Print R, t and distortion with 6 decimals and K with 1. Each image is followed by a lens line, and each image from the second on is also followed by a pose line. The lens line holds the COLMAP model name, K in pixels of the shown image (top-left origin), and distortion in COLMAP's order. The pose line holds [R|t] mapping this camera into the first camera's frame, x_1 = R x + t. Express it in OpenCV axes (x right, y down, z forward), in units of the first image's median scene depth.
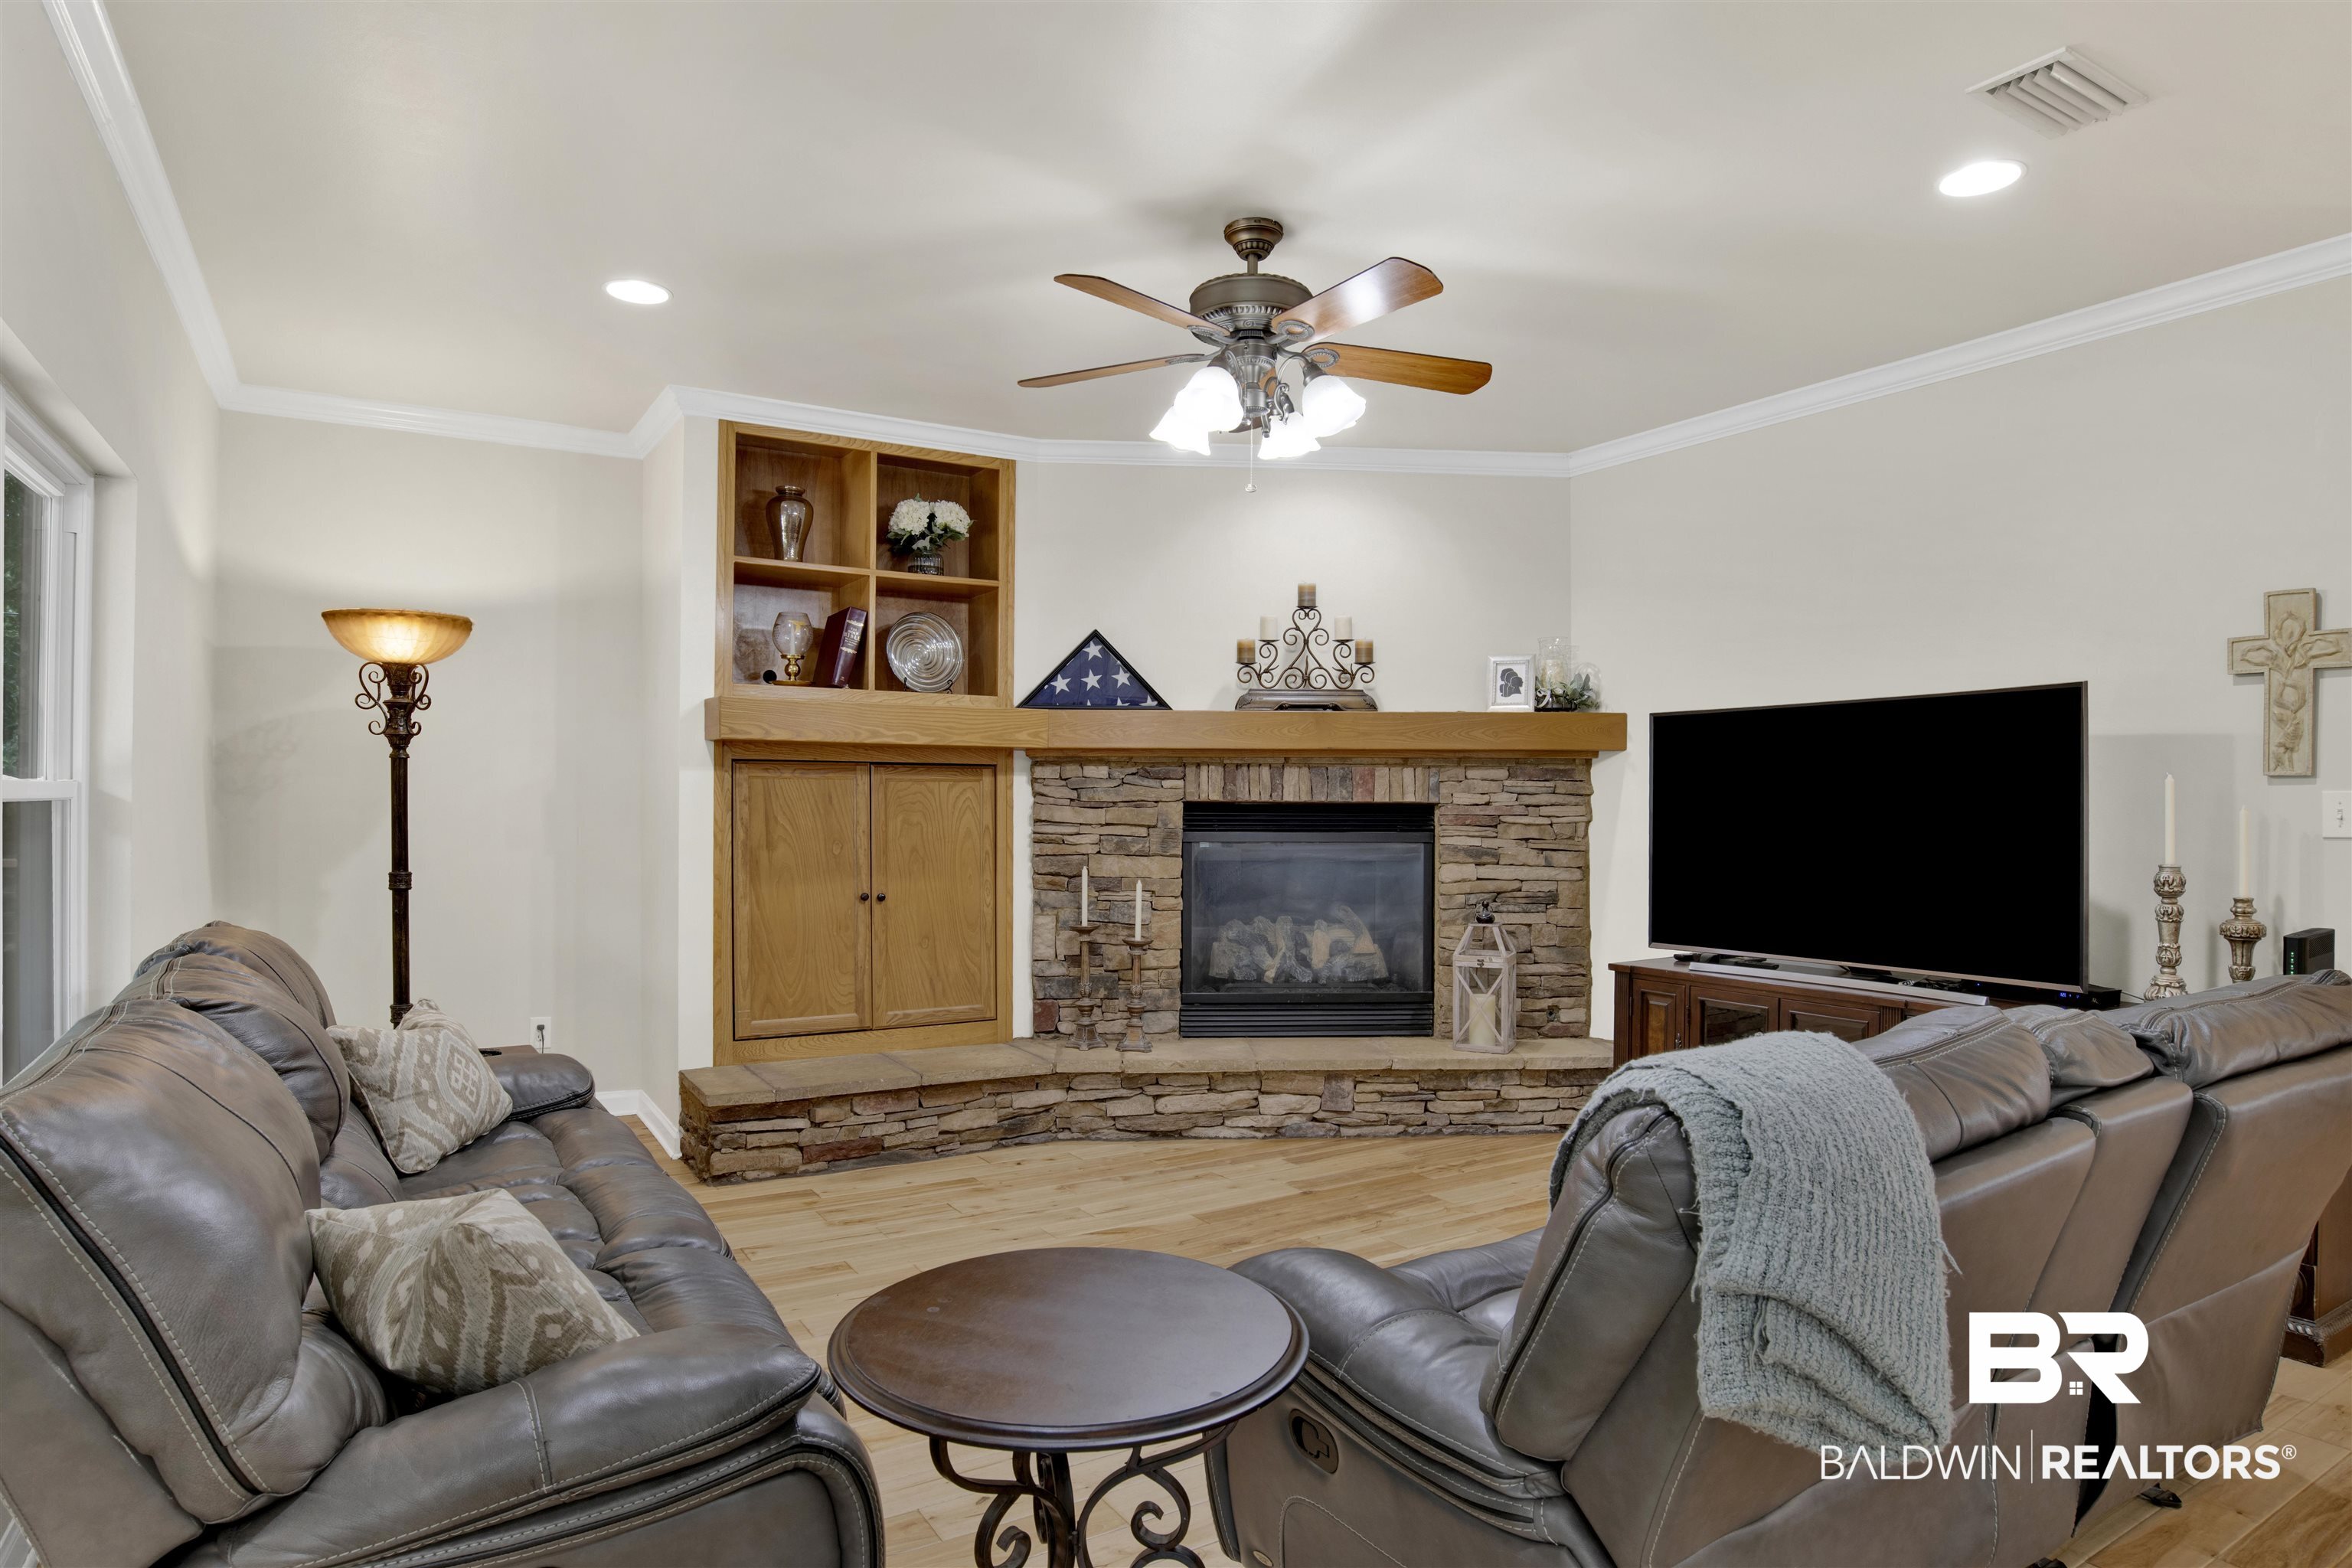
lens RADIAL K [[1320.0, 0, 1247.8], [0, 1320.0, 793.7], [0, 0, 1]] dist [-0.070749, 0.001032]
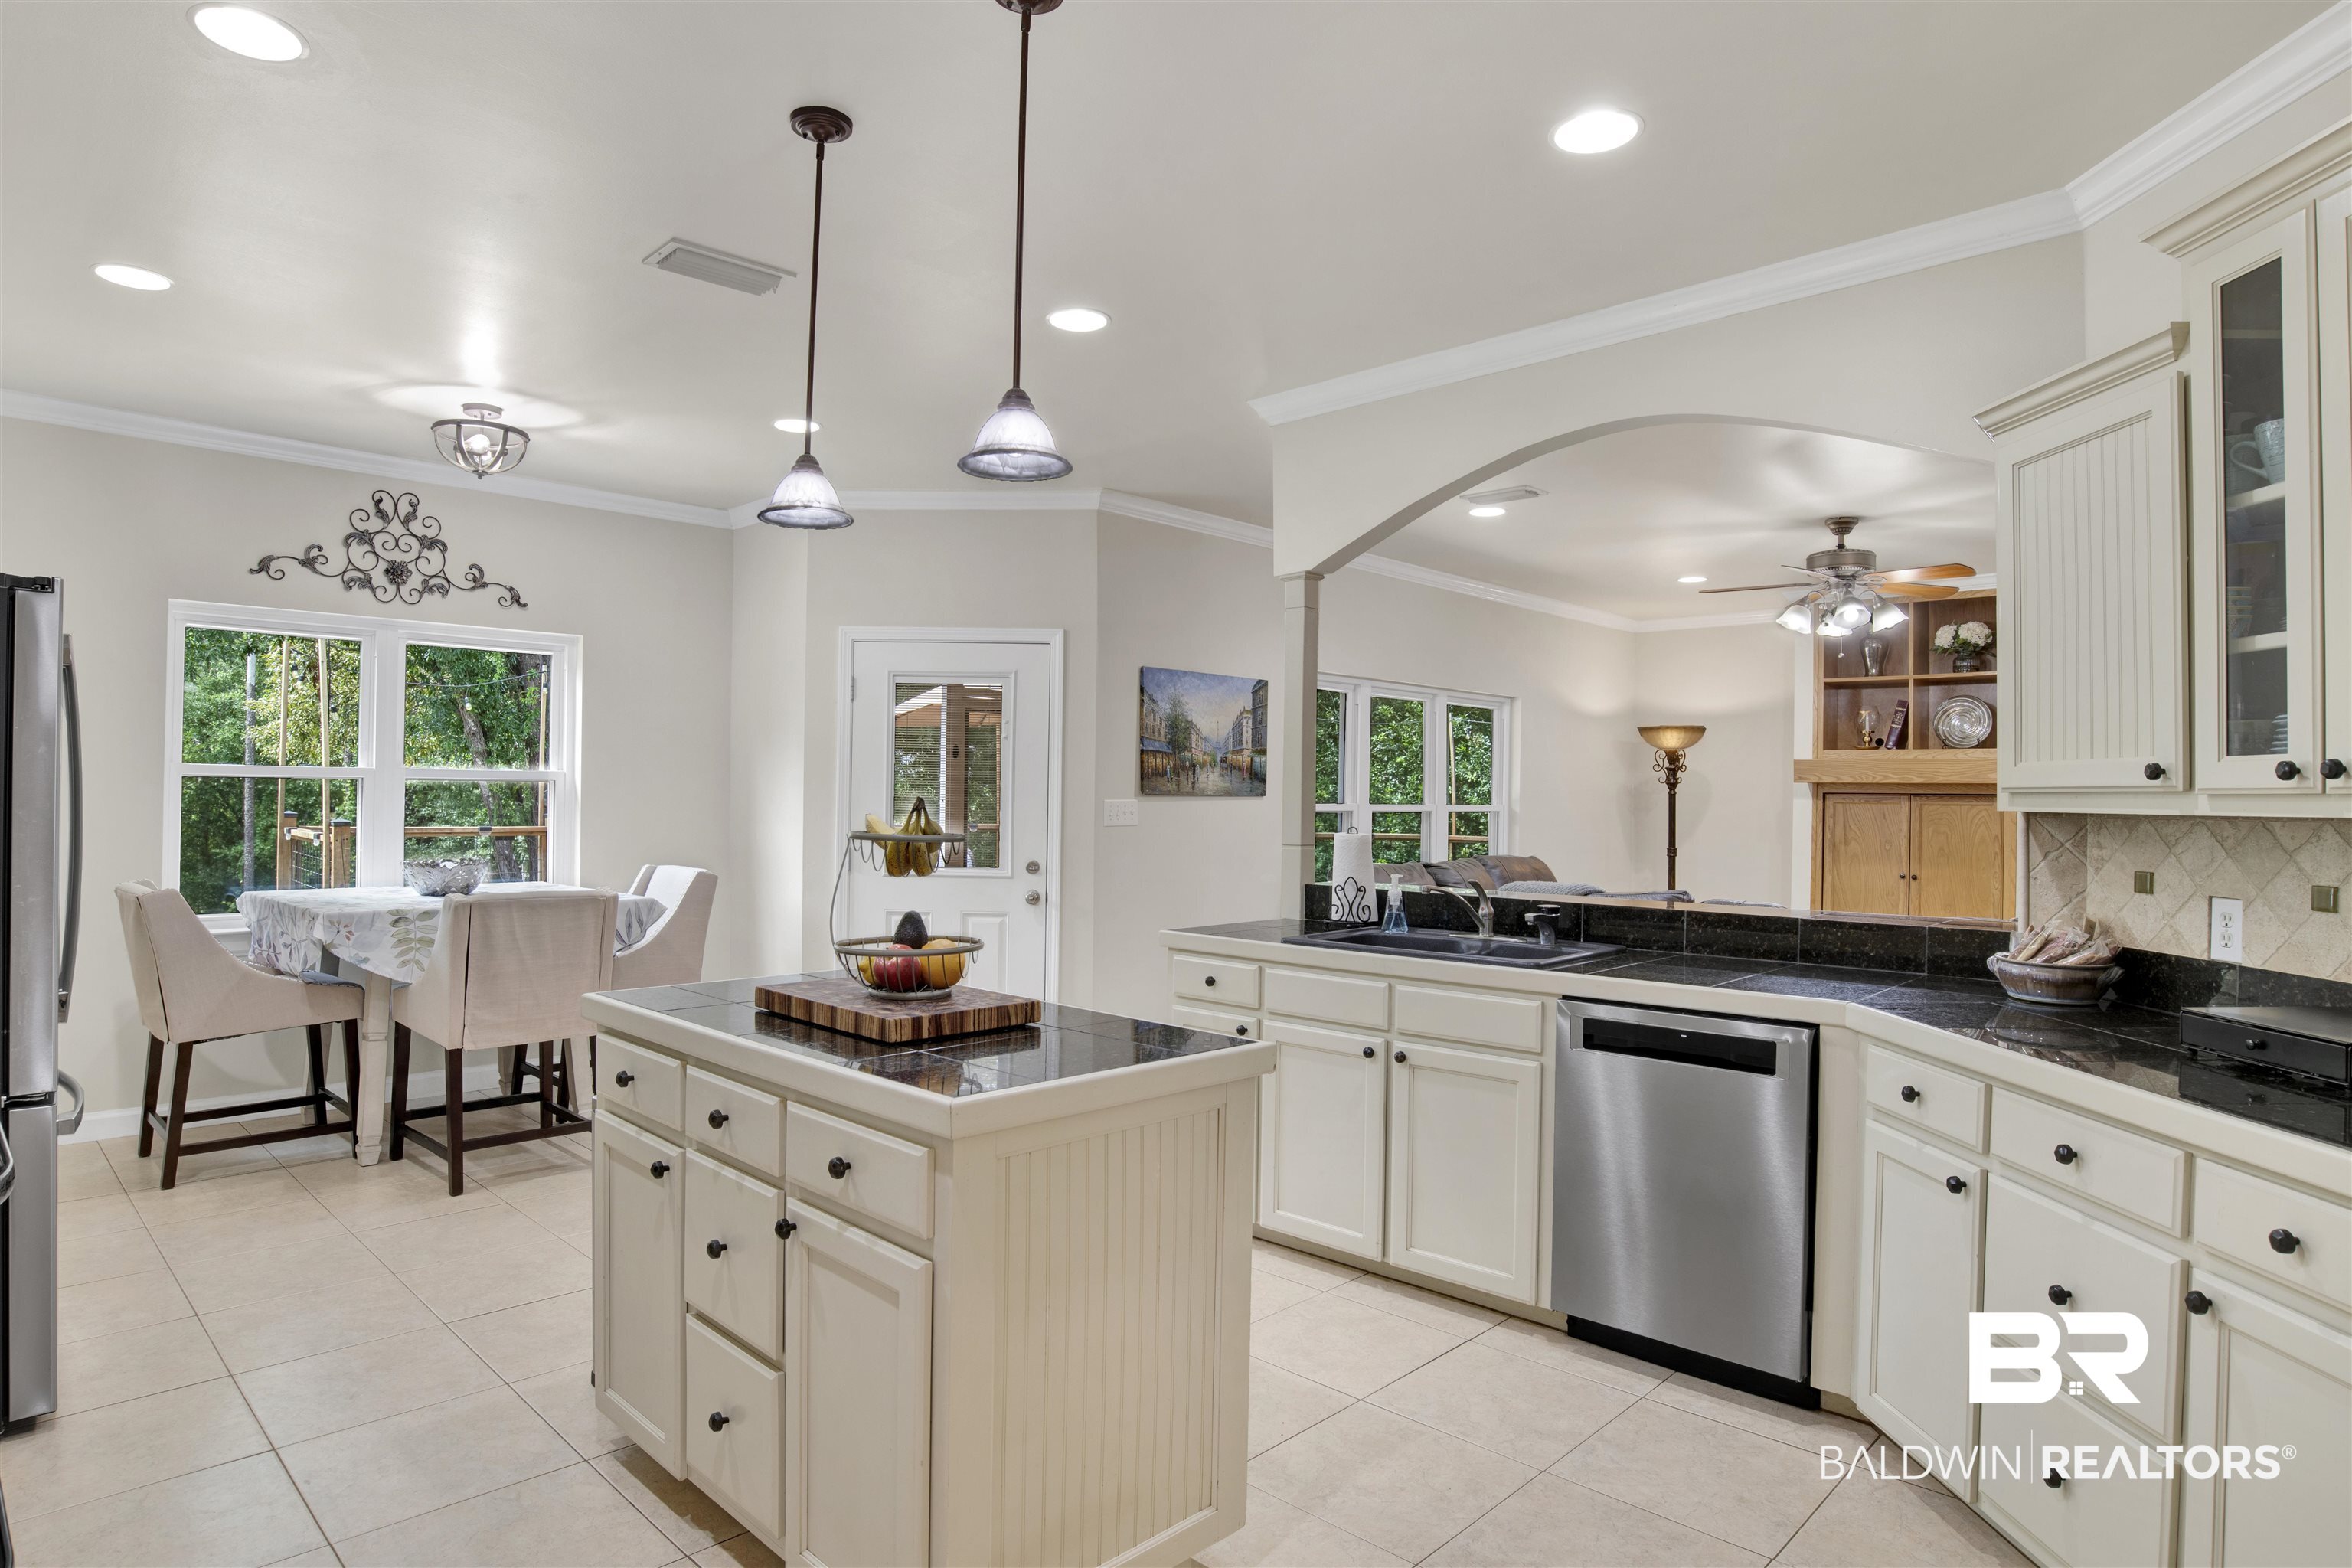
lens RADIAL K [[1313.1, 0, 1192.4], [0, 1313.1, 781.6], [0, 0, 1]] dist [-0.080407, 0.027540]
pose [[0.227468, -0.012698, -0.973703, 1.047194], [-0.007522, 0.999862, -0.014796, -0.008953], [0.973757, 0.010690, 0.227341, -0.226384]]
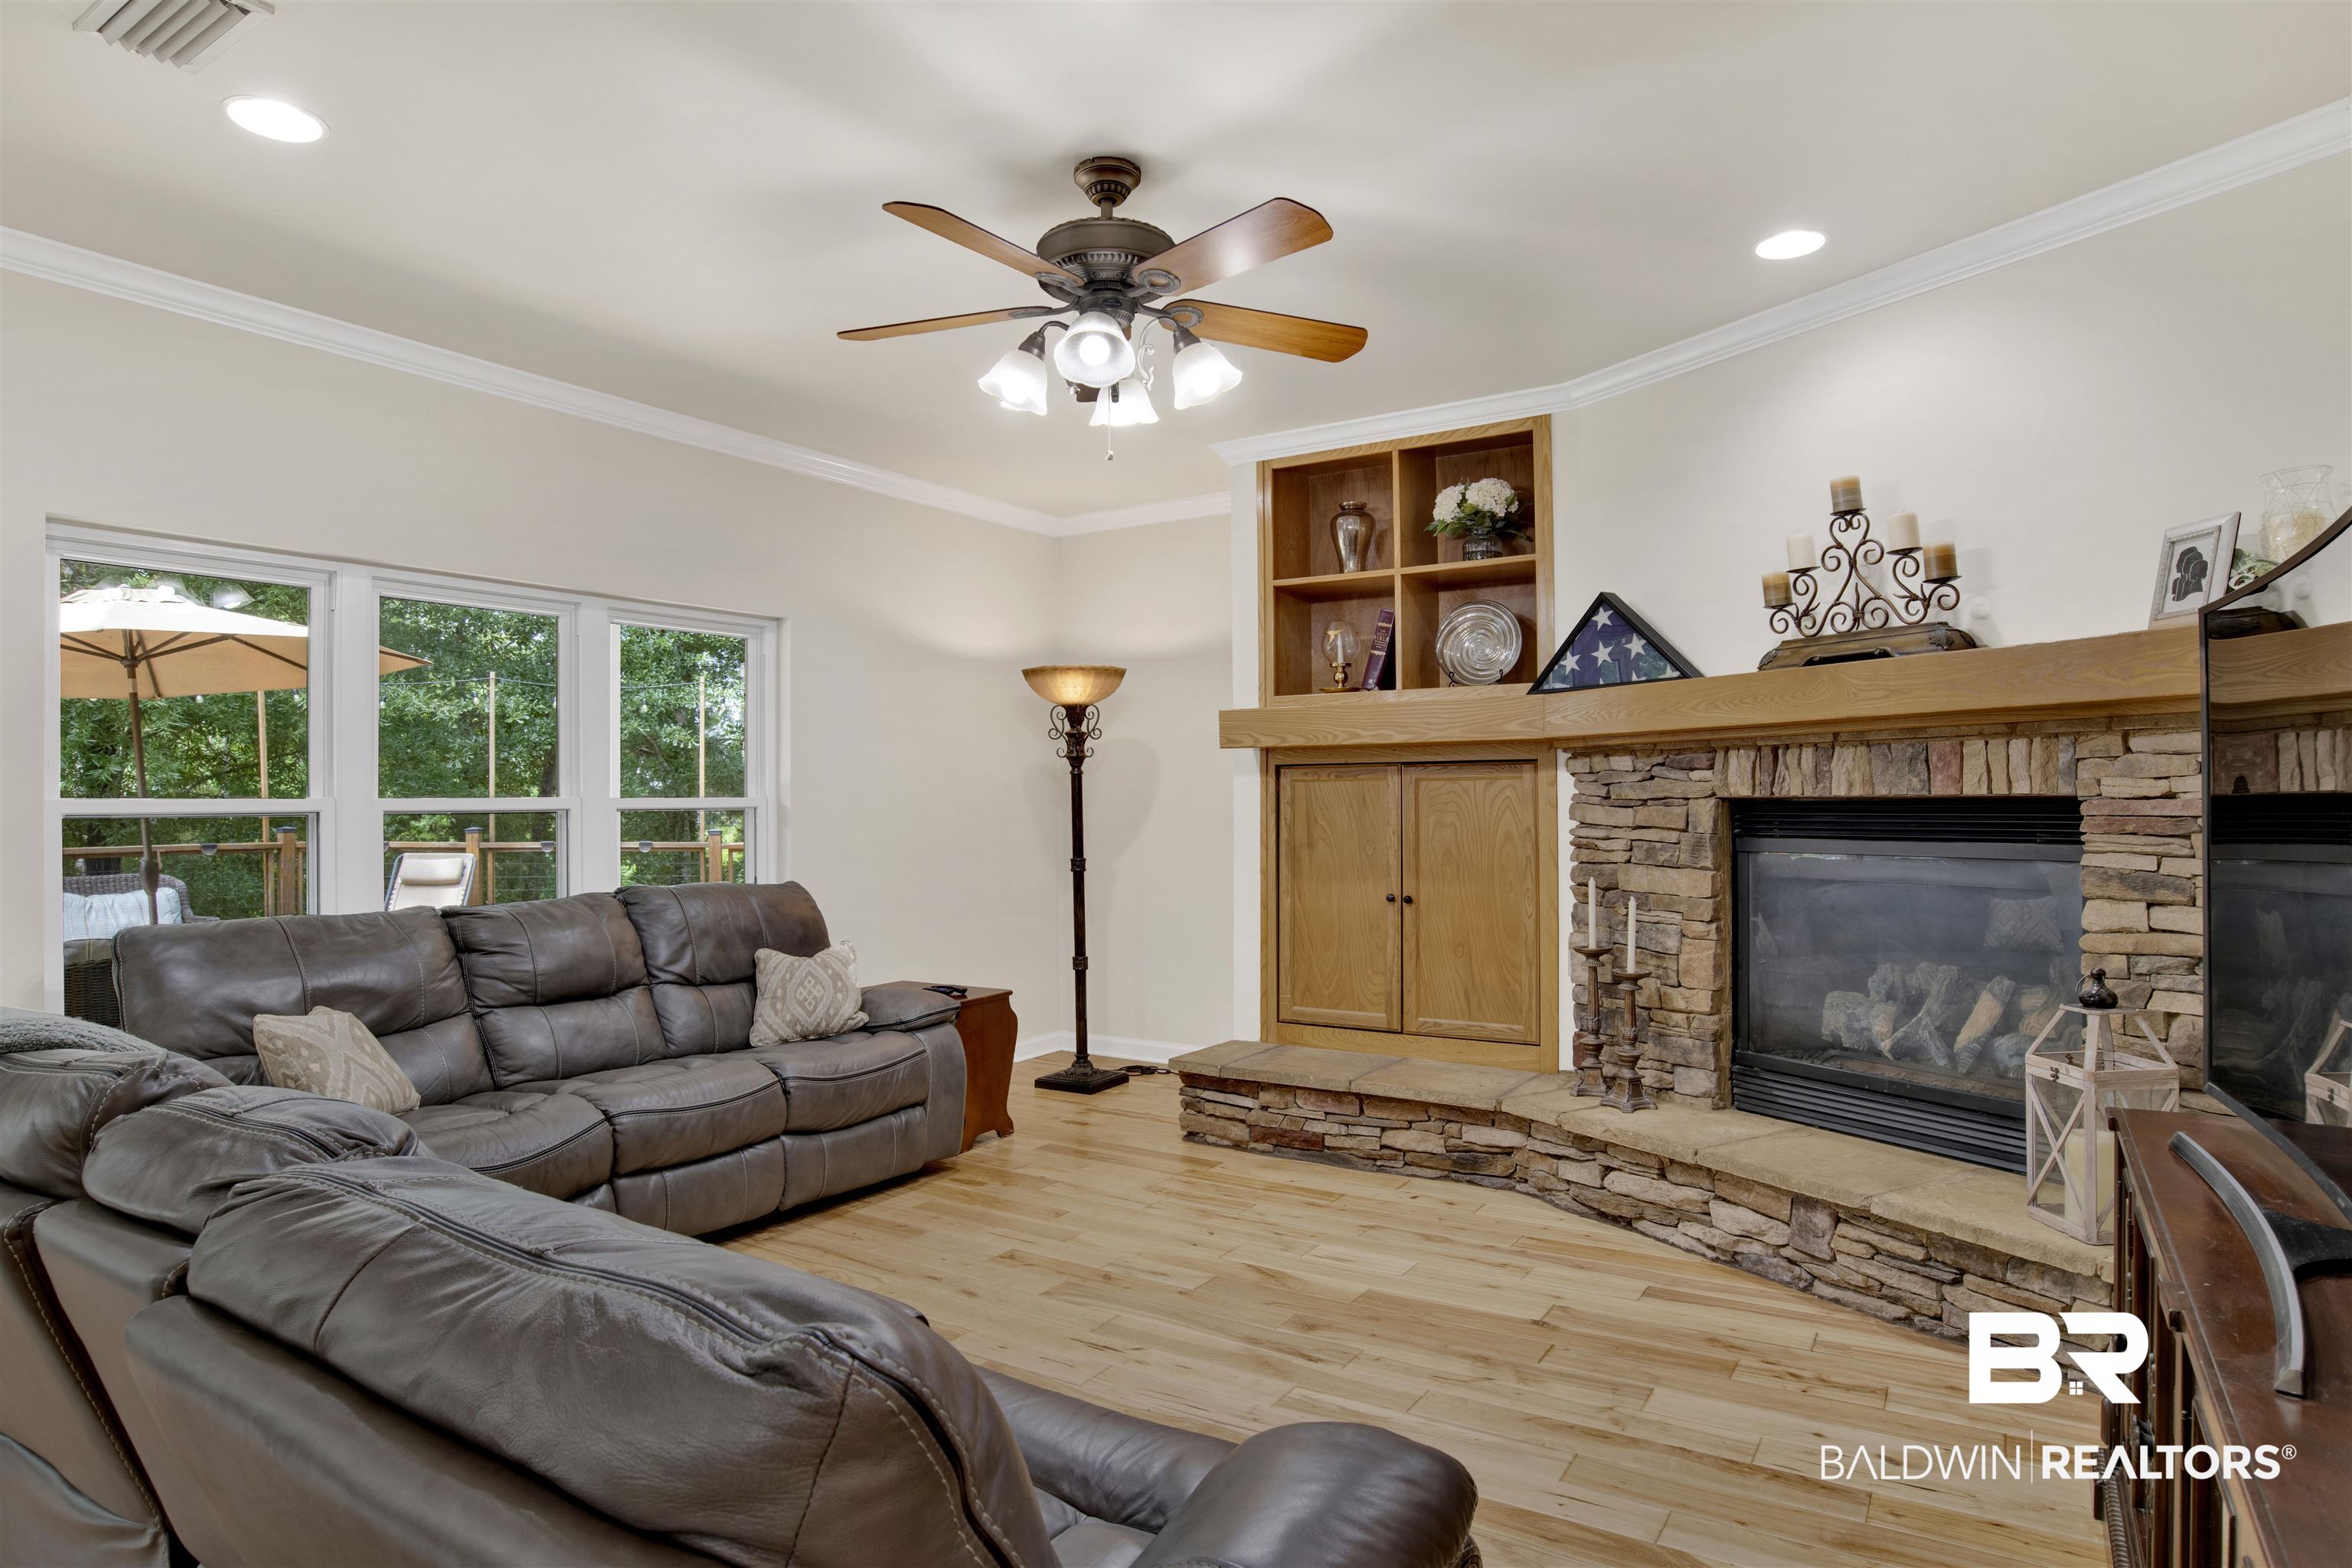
lens RADIAL K [[1313.1, 0, 1192.4], [0, 1313.1, 781.6], [0, 0, 1]] dist [-0.080407, 0.027540]
pose [[0.419343, -0.022047, -0.907560, 0.536974], [0.015517, 0.999733, -0.017117, 0.004750], [0.907695, -0.006904, 0.419573, 0.436464]]
